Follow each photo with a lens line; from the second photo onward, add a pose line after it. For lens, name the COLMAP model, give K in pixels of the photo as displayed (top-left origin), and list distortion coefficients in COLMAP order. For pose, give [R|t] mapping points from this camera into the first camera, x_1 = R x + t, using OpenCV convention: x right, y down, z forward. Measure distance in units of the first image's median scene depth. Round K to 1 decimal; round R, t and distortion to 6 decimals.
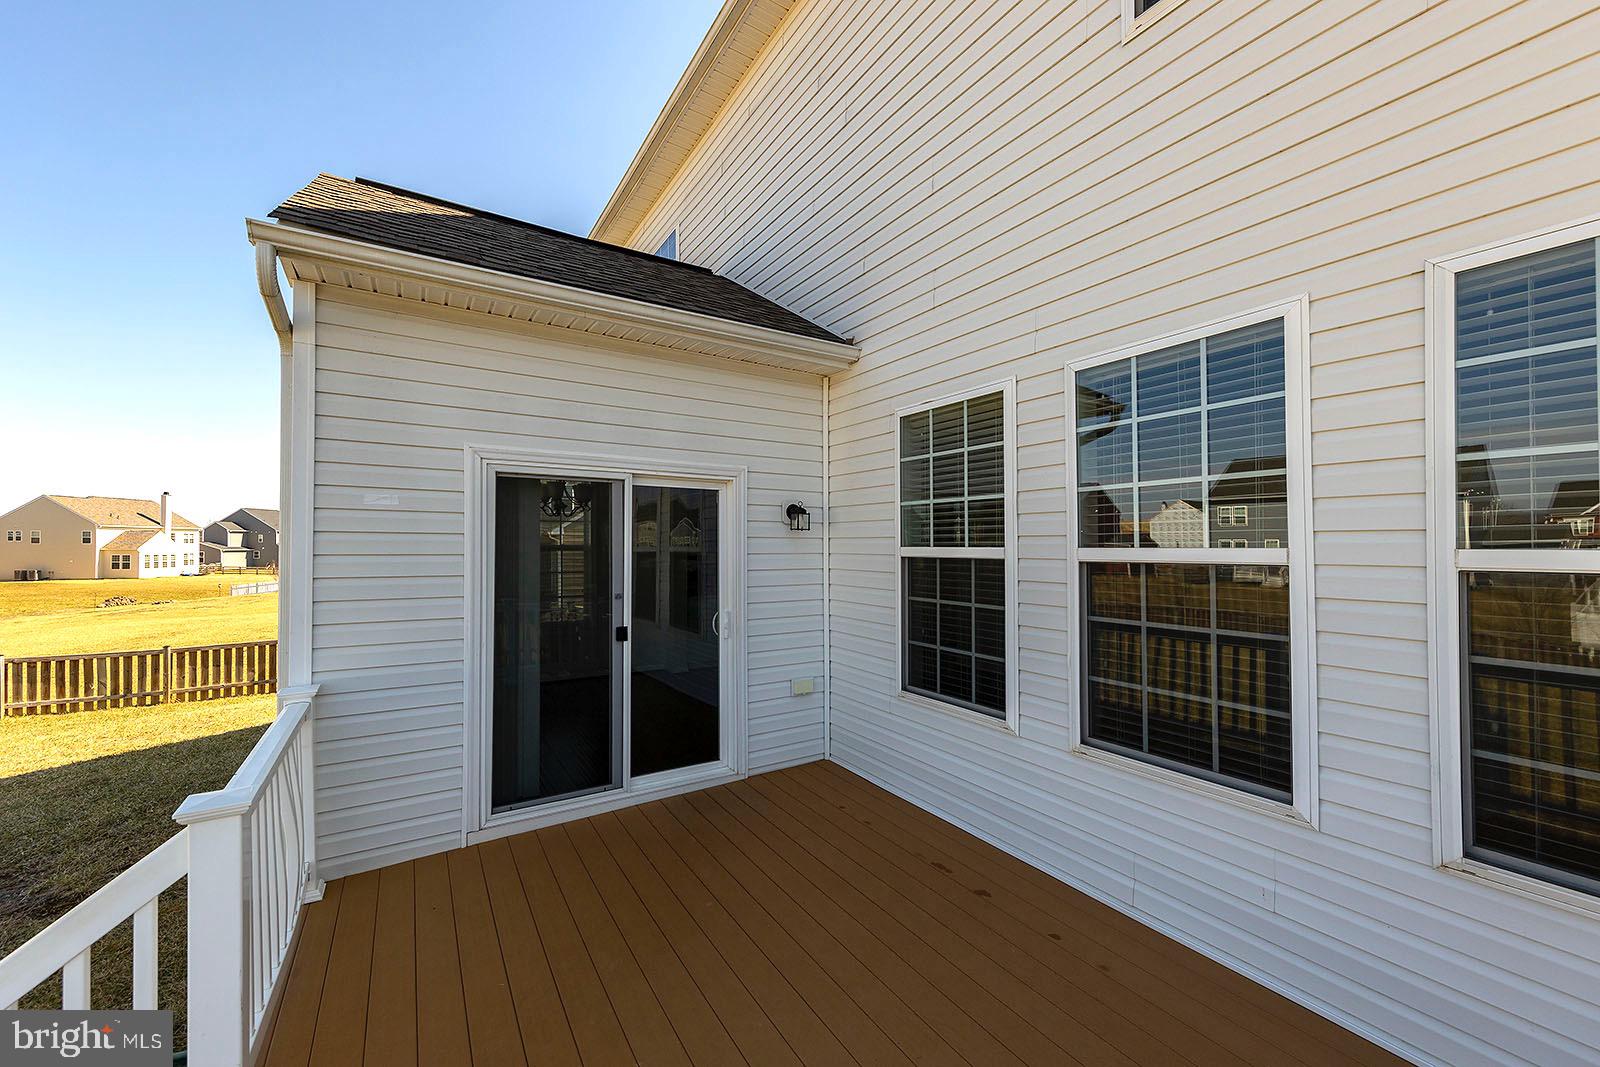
lens RADIAL K [[627.4, 0, 818.7], [0, 627.4, 541.9], [0, 0, 1]] dist [0.000420, 0.000030]
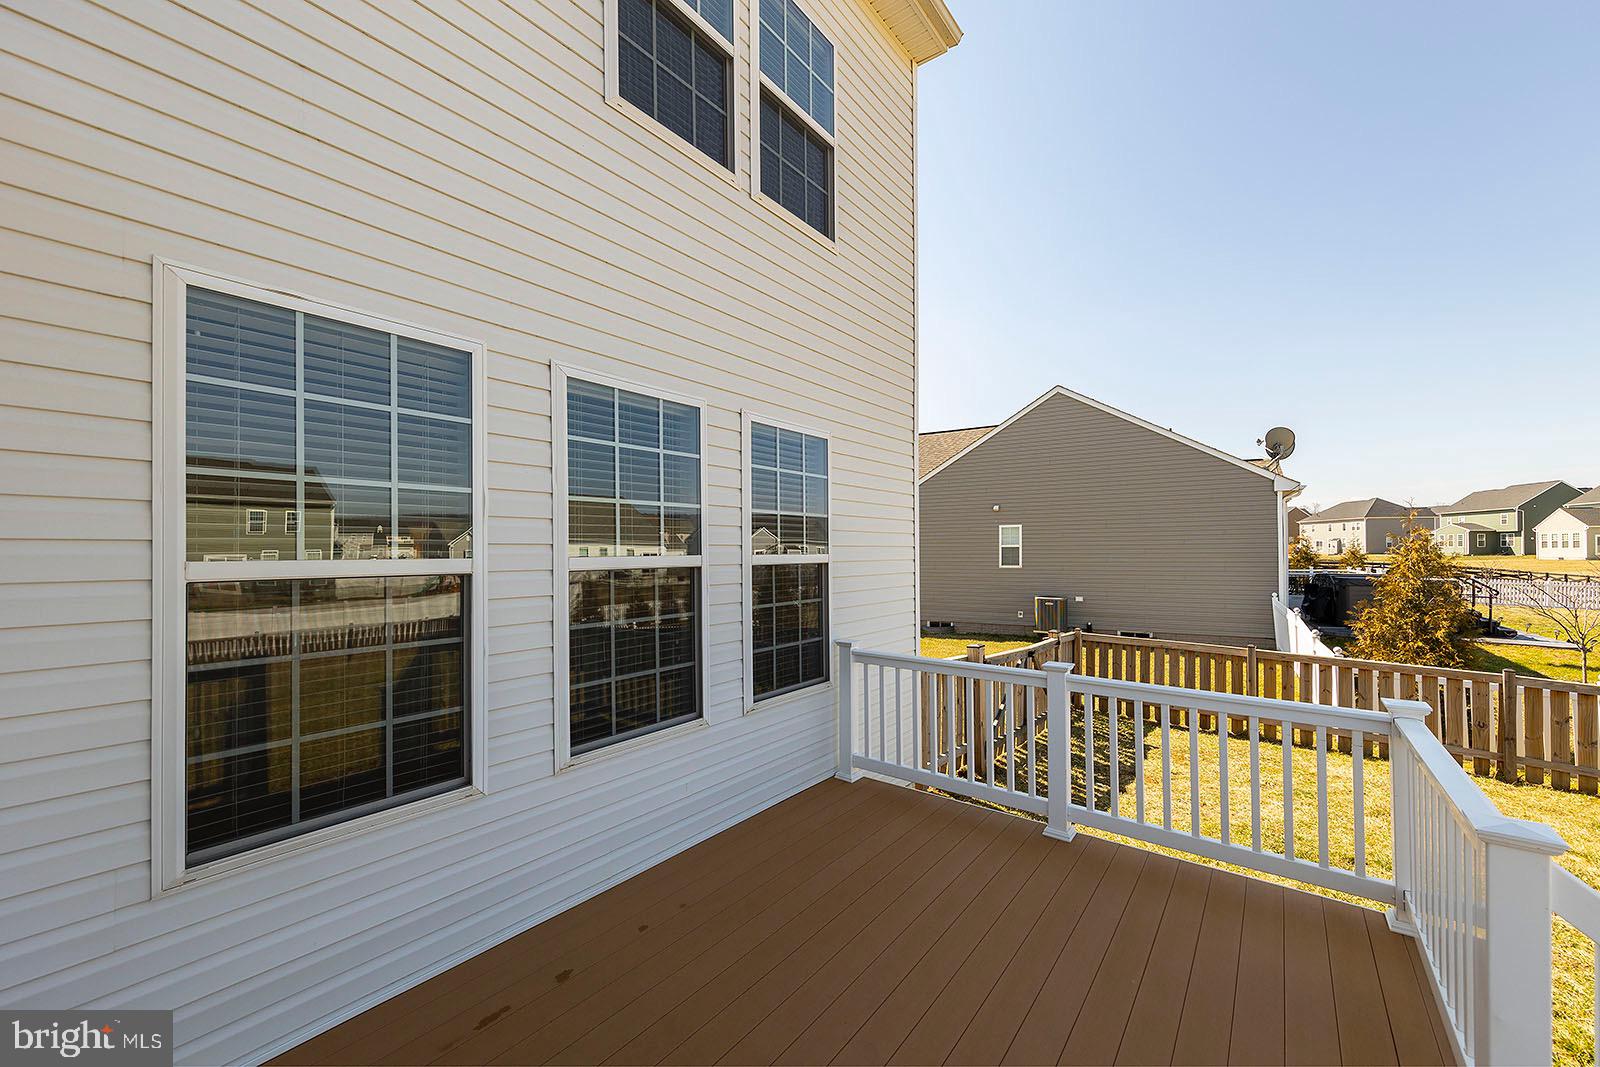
lens RADIAL K [[627.4, 0, 818.7], [0, 627.4, 541.9], [0, 0, 1]] dist [0.000420, 0.000030]
pose [[-0.349194, 0.018860, 0.936860, -0.528415], [0.001906, 0.999810, -0.019416, 0.004601], [-0.937048, -0.004994, -0.349164, 0.808905]]
